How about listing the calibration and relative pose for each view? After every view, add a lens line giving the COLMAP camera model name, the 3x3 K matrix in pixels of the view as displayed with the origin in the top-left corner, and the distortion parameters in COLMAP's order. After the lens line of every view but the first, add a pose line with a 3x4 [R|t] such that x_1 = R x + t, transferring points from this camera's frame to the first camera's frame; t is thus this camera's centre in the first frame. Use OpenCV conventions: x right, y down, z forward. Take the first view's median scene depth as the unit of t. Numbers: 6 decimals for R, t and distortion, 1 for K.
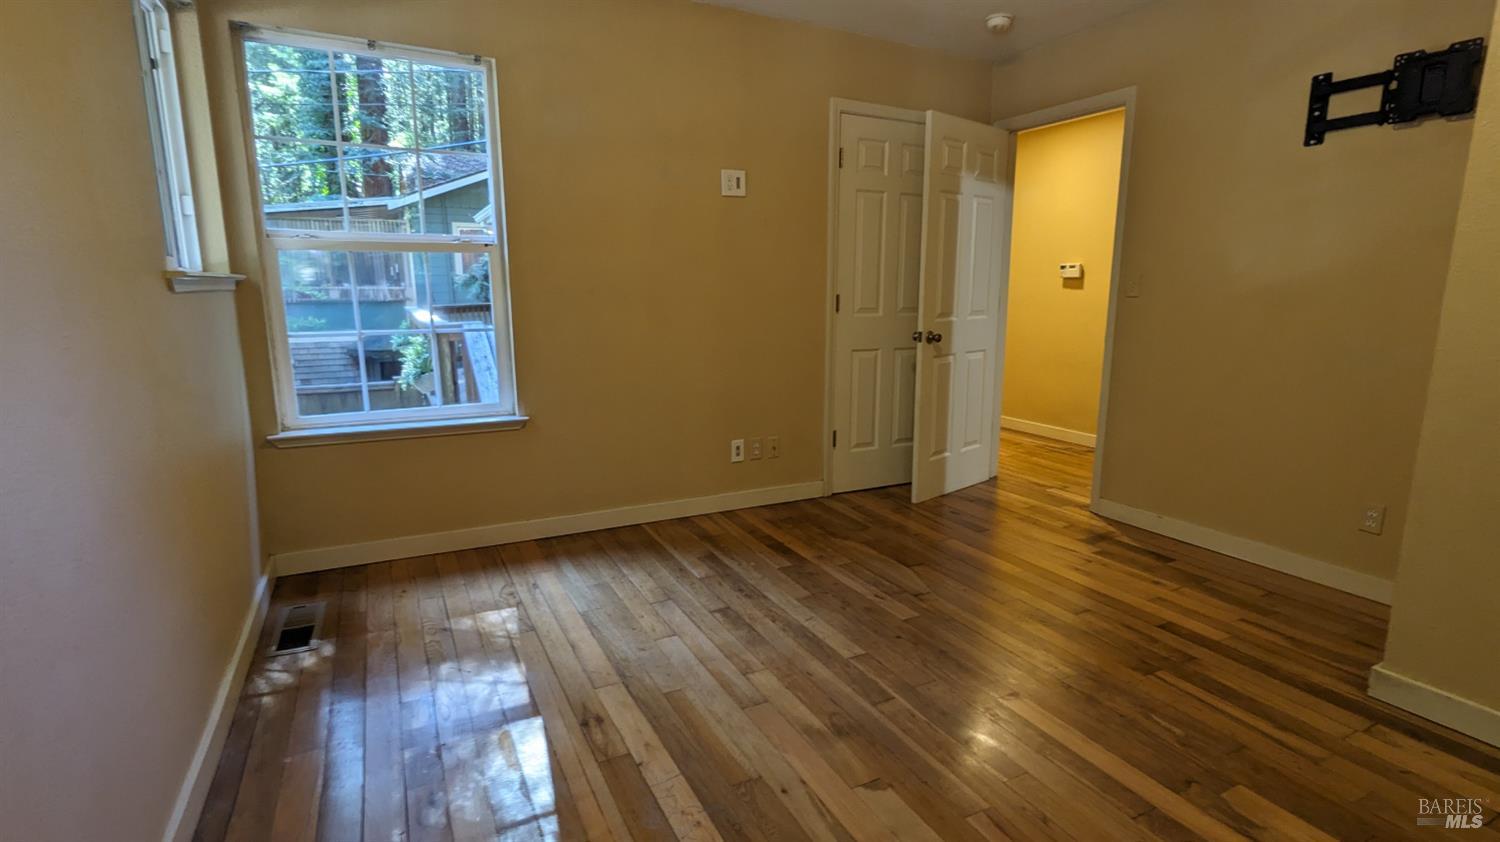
lens RADIAL K [[724.6, 0, 751.4], [0, 724.6, 420.2], [0, 0, 1]] dist [-0.009850, 0.008386]
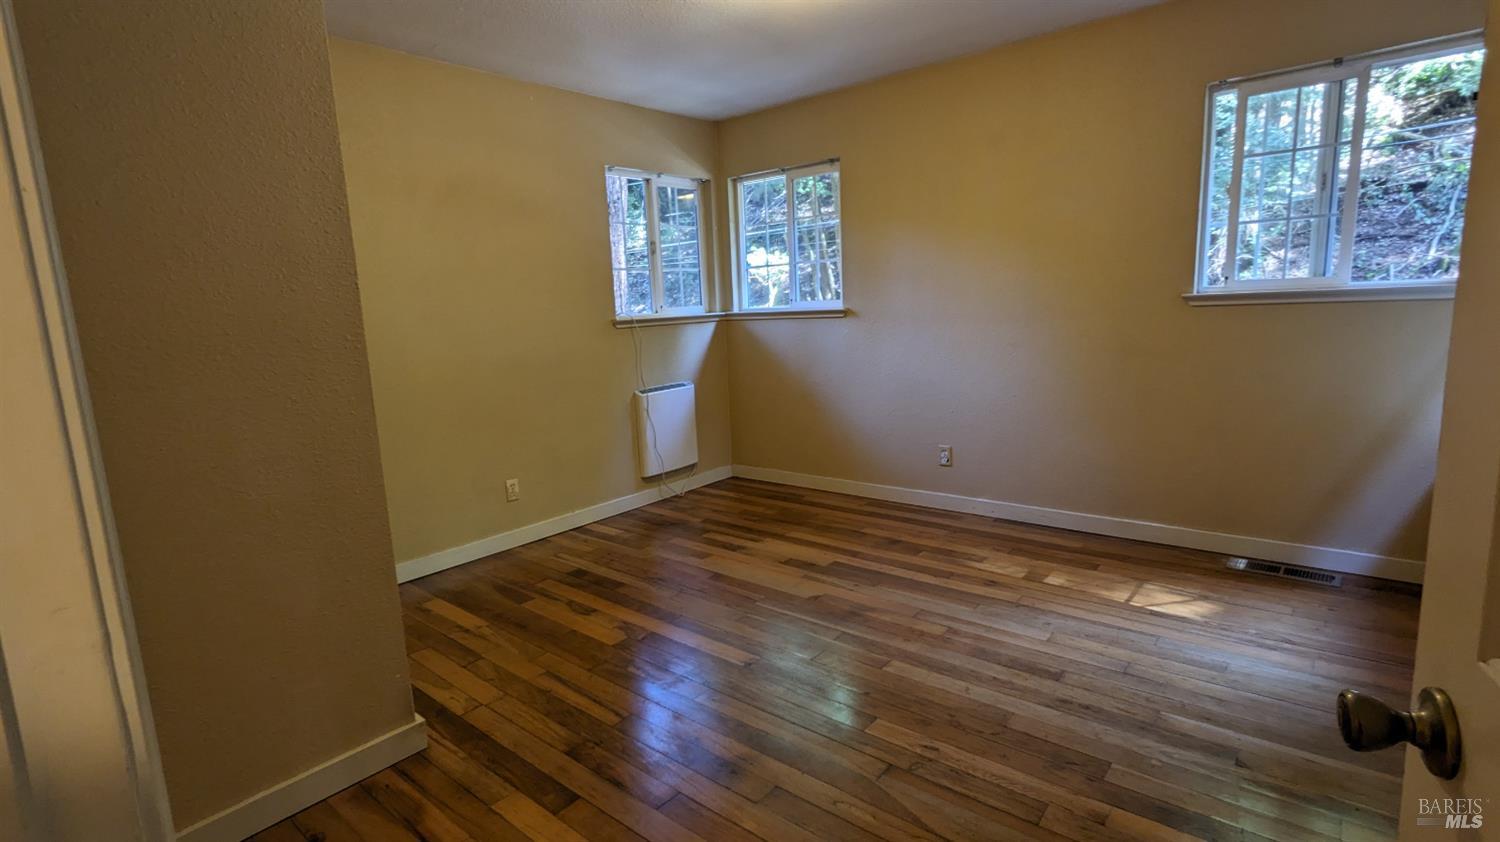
lens RADIAL K [[724.6, 0, 749.5], [0, 724.6, 422.4], [0, 0, 1]] dist [-0.009850, 0.008386]
pose [[-0.924084, 0.101281, -0.368524, 0.629003], [-0.026542, 0.944913, 0.326244, -0.325724], [0.381266, 0.311259, -0.870491, 1.580979]]
